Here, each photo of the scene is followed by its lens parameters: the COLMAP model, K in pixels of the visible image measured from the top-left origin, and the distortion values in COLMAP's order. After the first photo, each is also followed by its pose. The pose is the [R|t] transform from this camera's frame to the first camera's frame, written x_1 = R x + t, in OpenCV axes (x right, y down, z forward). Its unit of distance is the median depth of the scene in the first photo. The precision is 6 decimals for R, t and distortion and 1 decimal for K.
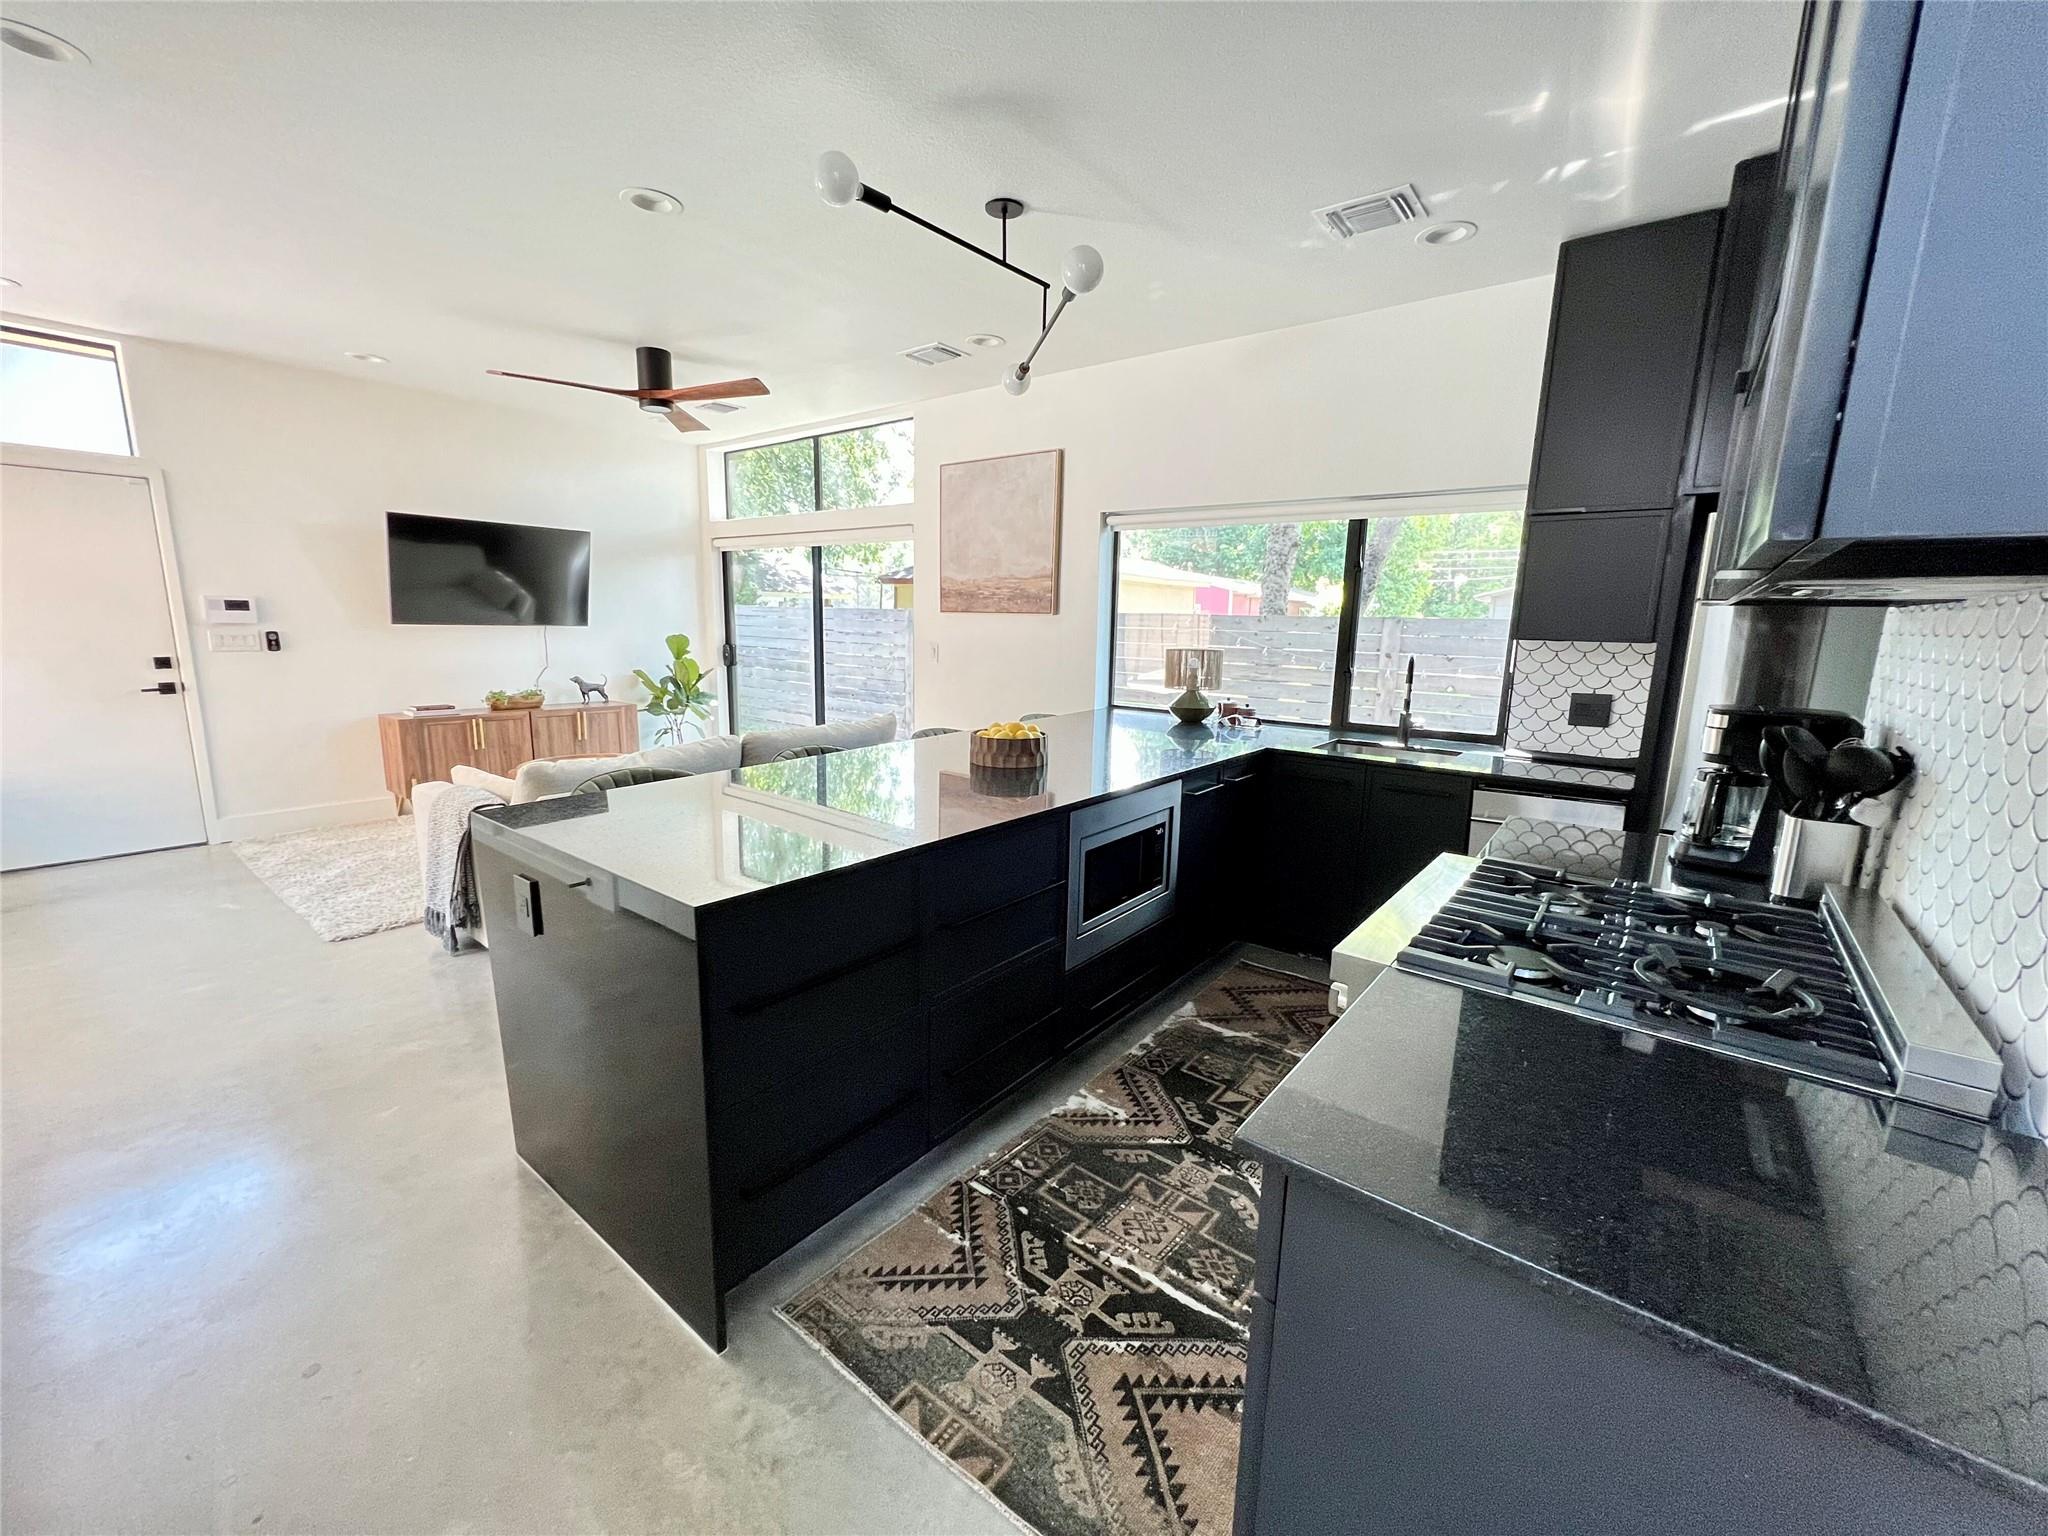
lens RADIAL K [[818.1, 0, 1017.1], [0, 818.1, 763.0], [0, 0, 1]] dist [-0.000264, 0.000217]
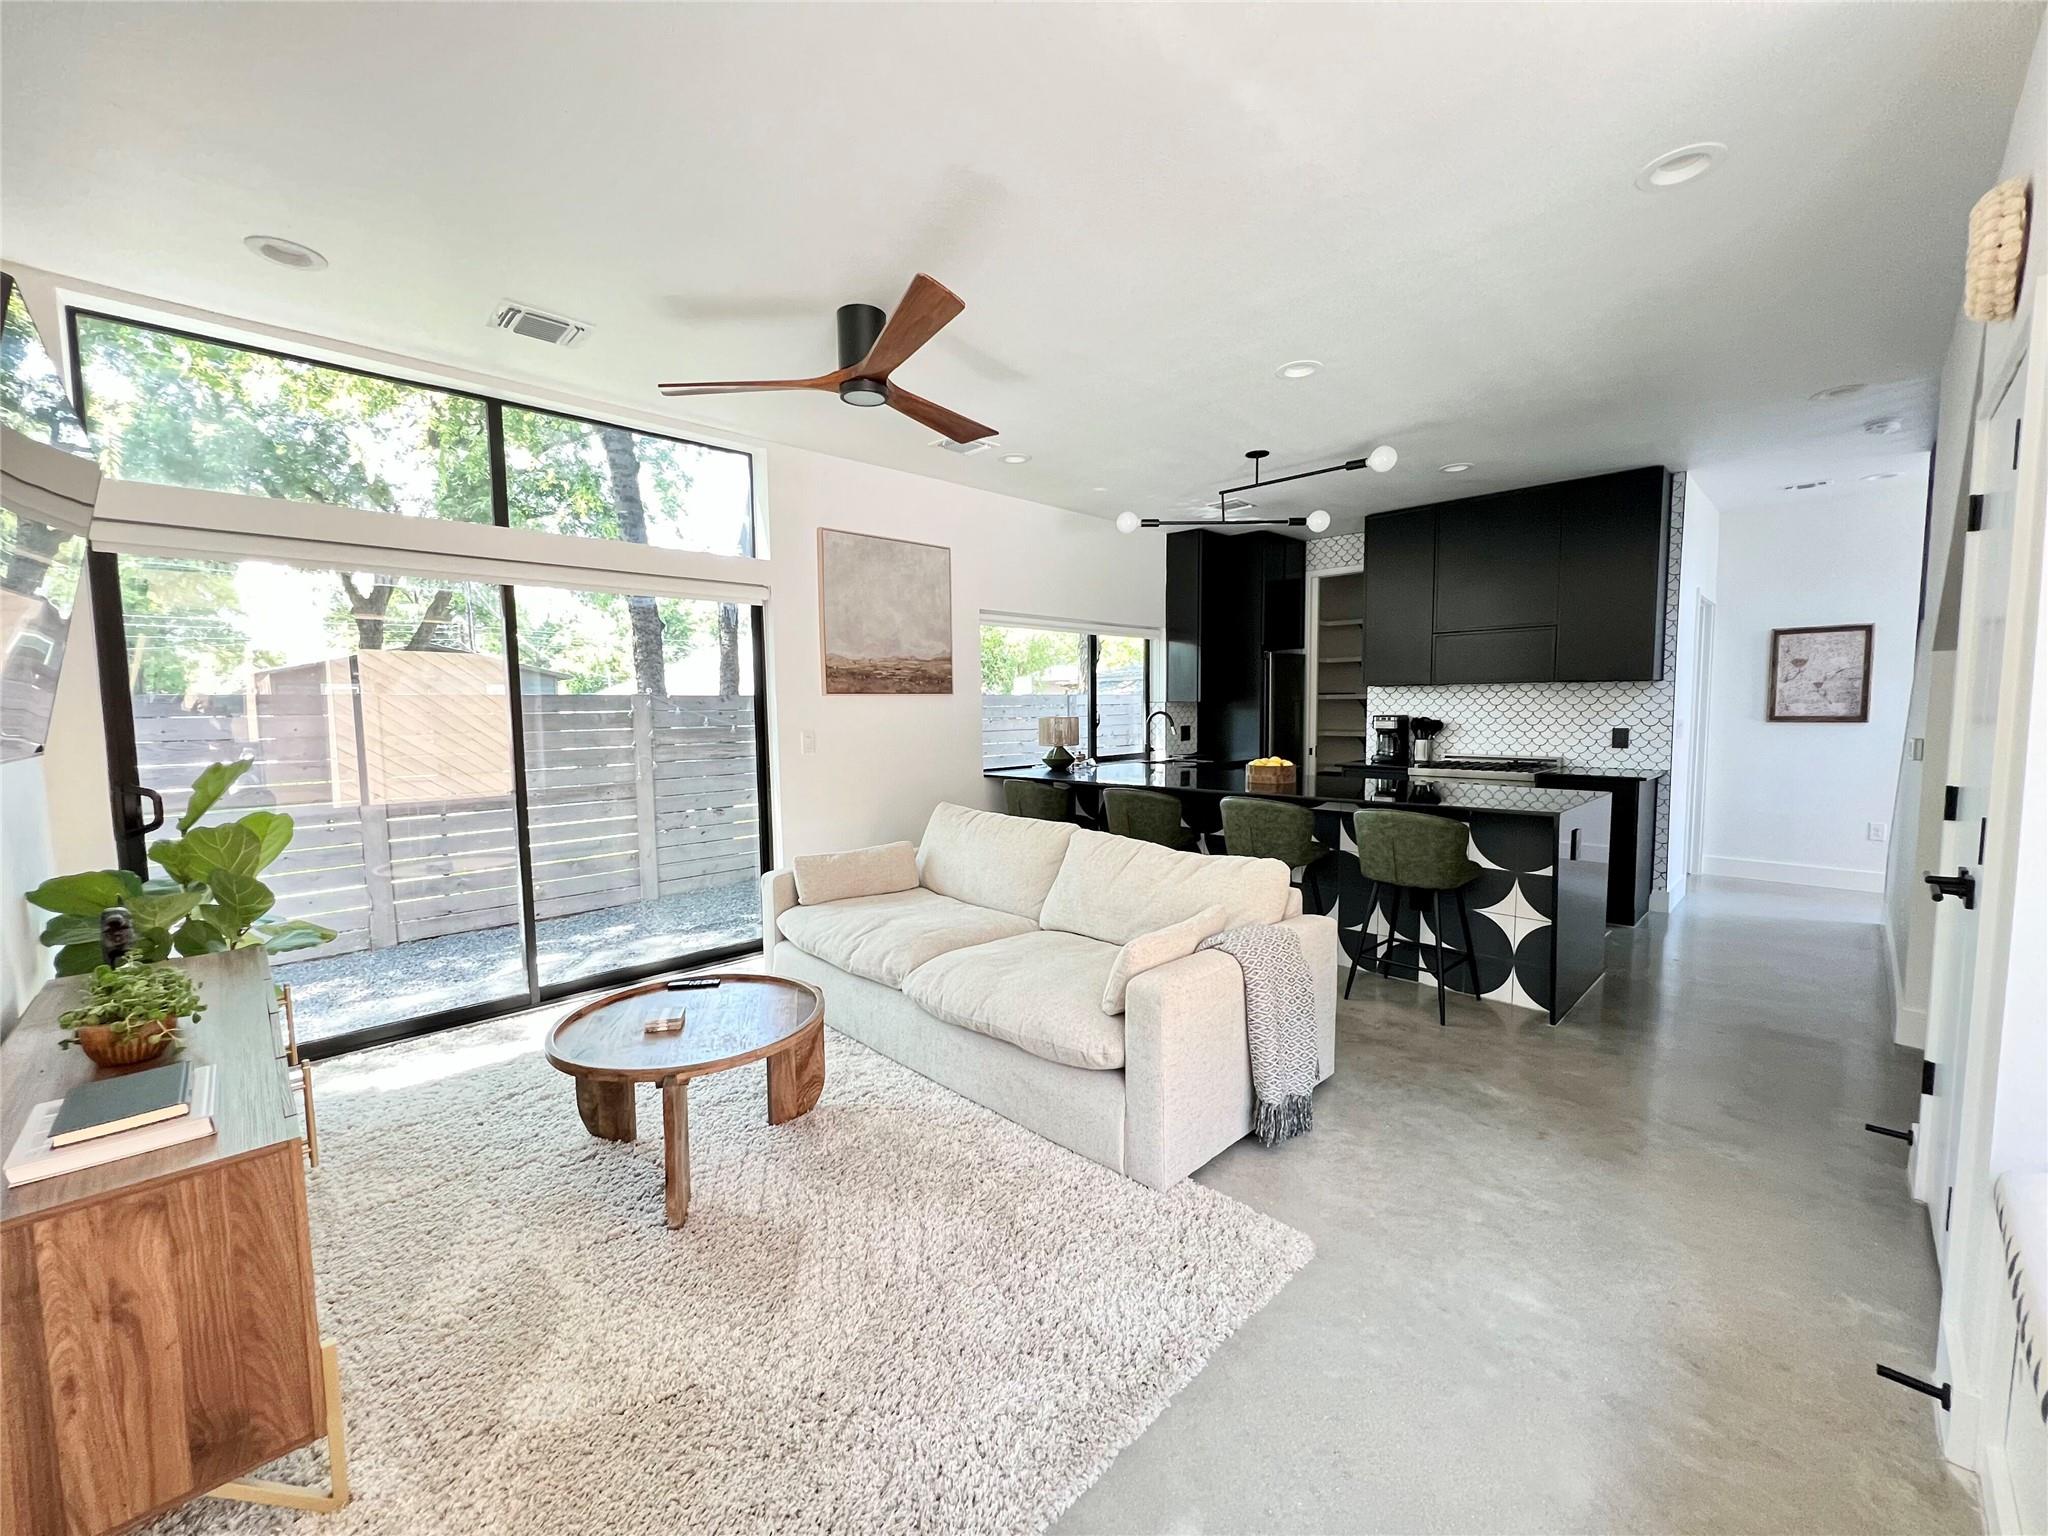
lens RADIAL K [[818.1, 0, 1019.7], [0, 818.1, 767.7], [0, 0, 1]] dist [-0.000264, 0.000217]
pose [[0.130923, -0.101132, 0.986221, -1.167872], [0.187459, 0.979363, 0.075543, -0.170669], [-0.973508, 0.174986, 0.147179, 0.868136]]
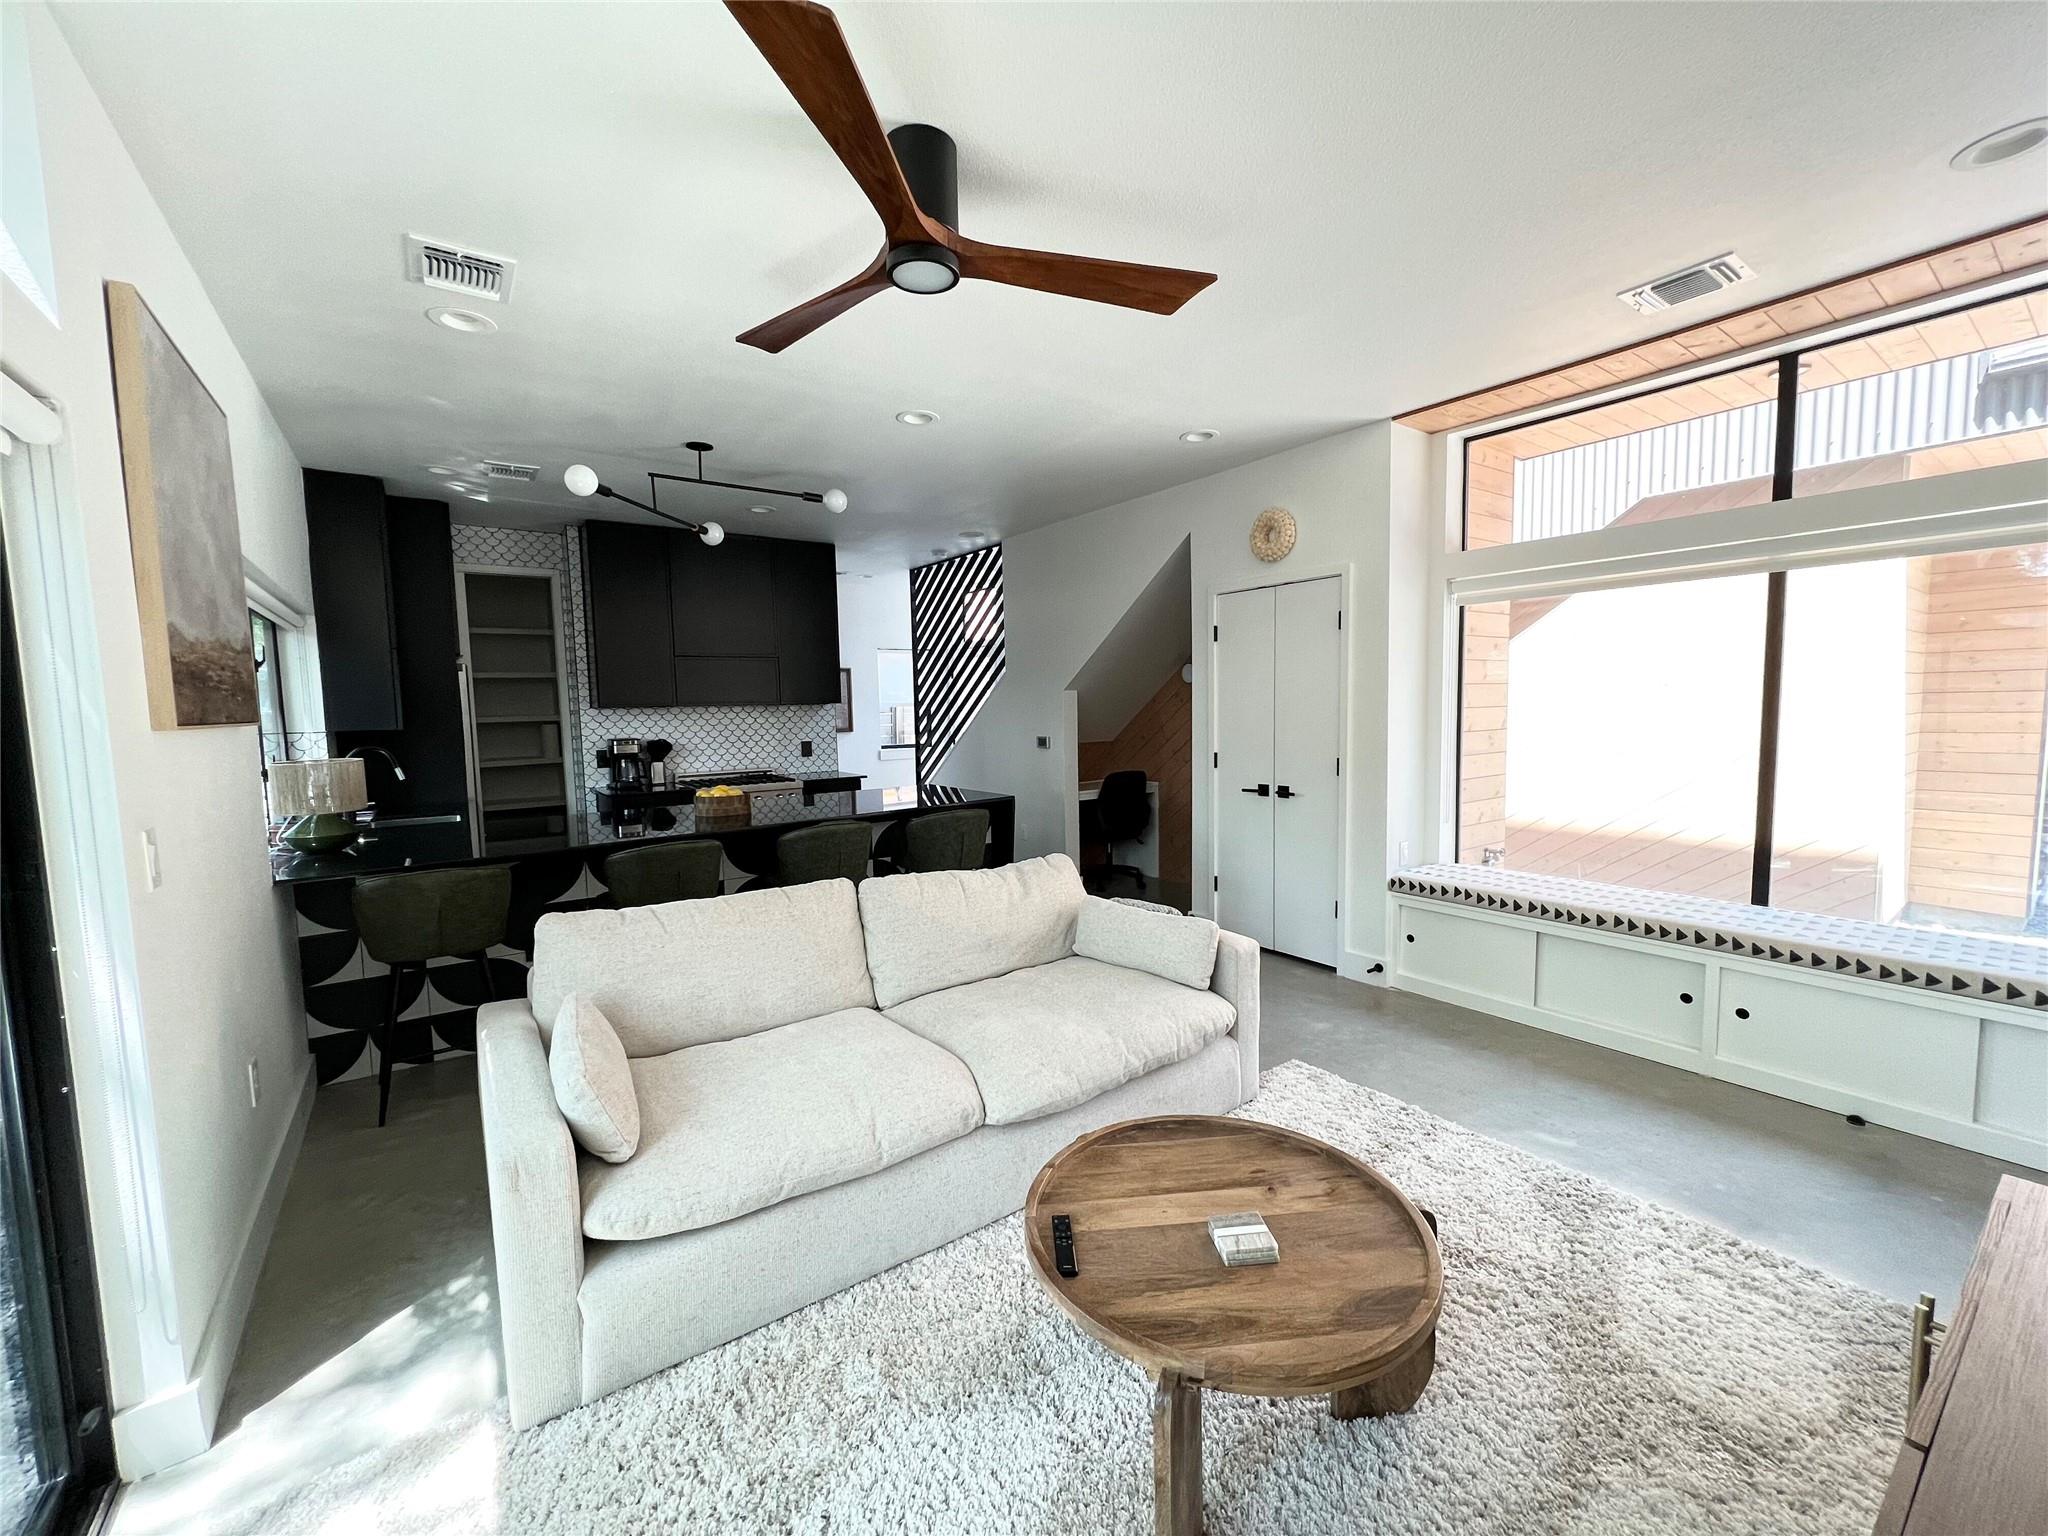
lens RADIAL K [[818.1, 0, 1023.0], [0, 818.1, 769.0], [0, 0, 1]] dist [-0.000264, 0.000217]
pose [[-0.960962, -0.025374, 0.275515, -0.646559], [0.047290, 0.966070, 0.253915, -0.297851], [-0.272609, 0.257032, -0.927156, 1.535693]]
